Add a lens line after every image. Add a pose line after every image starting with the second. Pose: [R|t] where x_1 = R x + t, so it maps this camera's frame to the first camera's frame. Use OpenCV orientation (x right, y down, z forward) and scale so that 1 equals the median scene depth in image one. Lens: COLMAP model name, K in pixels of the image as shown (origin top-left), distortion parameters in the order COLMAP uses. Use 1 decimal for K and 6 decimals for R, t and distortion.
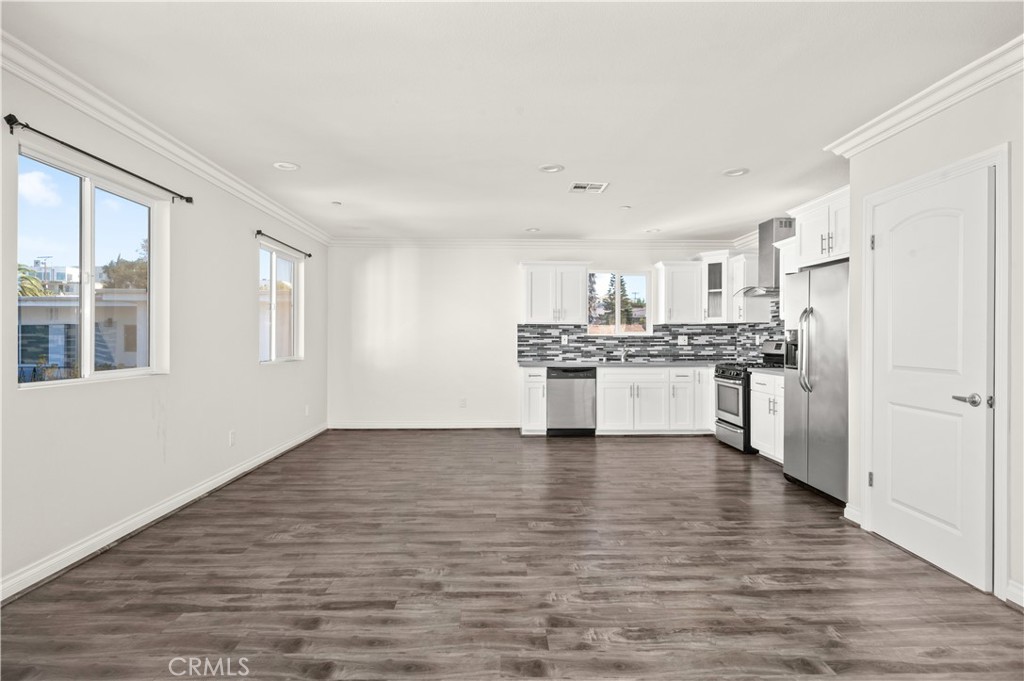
lens RADIAL K [[543.4, 0, 511.8], [0, 543.4, 335.9], [0, 0, 1]] dist [-0.002009, 0.001903]
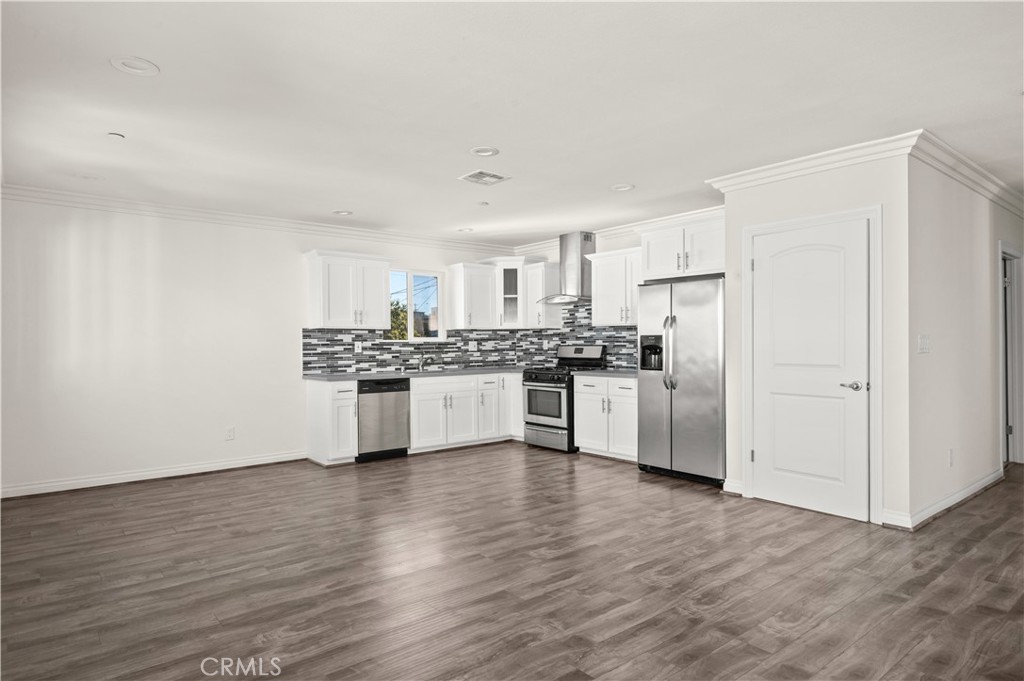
lens RADIAL K [[595.6, 0, 512.7], [0, 595.6, 344.5], [0, 0, 1]] dist [0.002678, -0.000950]
pose [[0.790014, -0.009662, 0.613013, -0.307521], [0.007001, 0.999953, 0.006738, -0.001665], [-0.613049, -0.001032, 0.790044, 0.132297]]
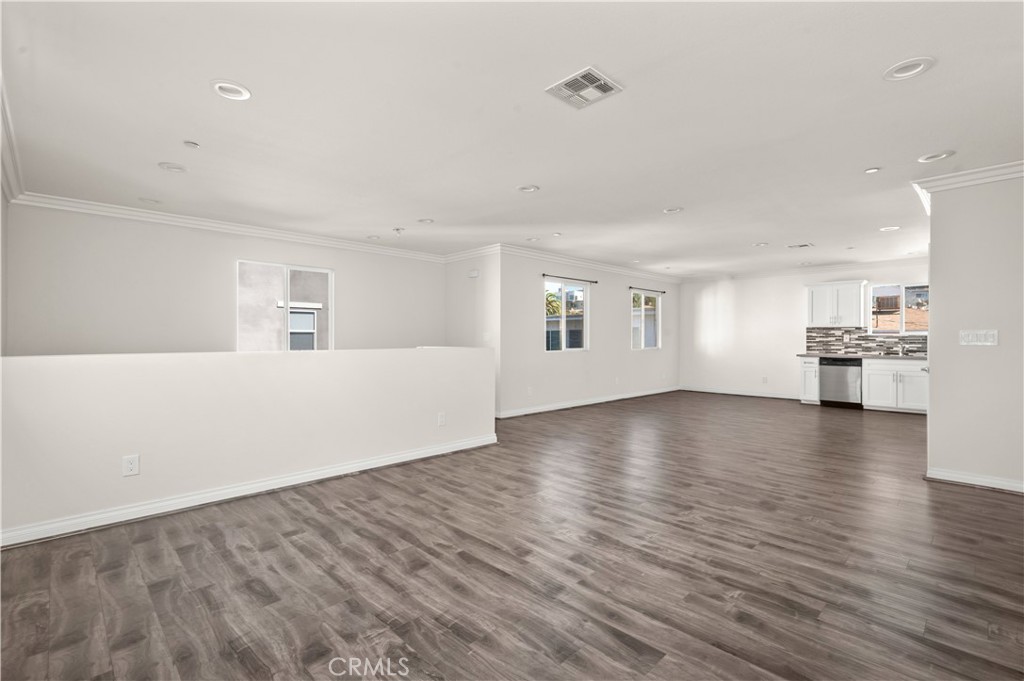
lens RADIAL K [[467.1, 0, 511.1], [0, 467.1, 335.1], [0, 0, 1]] dist [0.000605, -0.000075]
pose [[0.680087, -0.004069, -0.733120, 0.418573], [0.001933, 0.999991, -0.003756, 0.002145], [0.733129, 0.001138, 0.680089, -0.442430]]
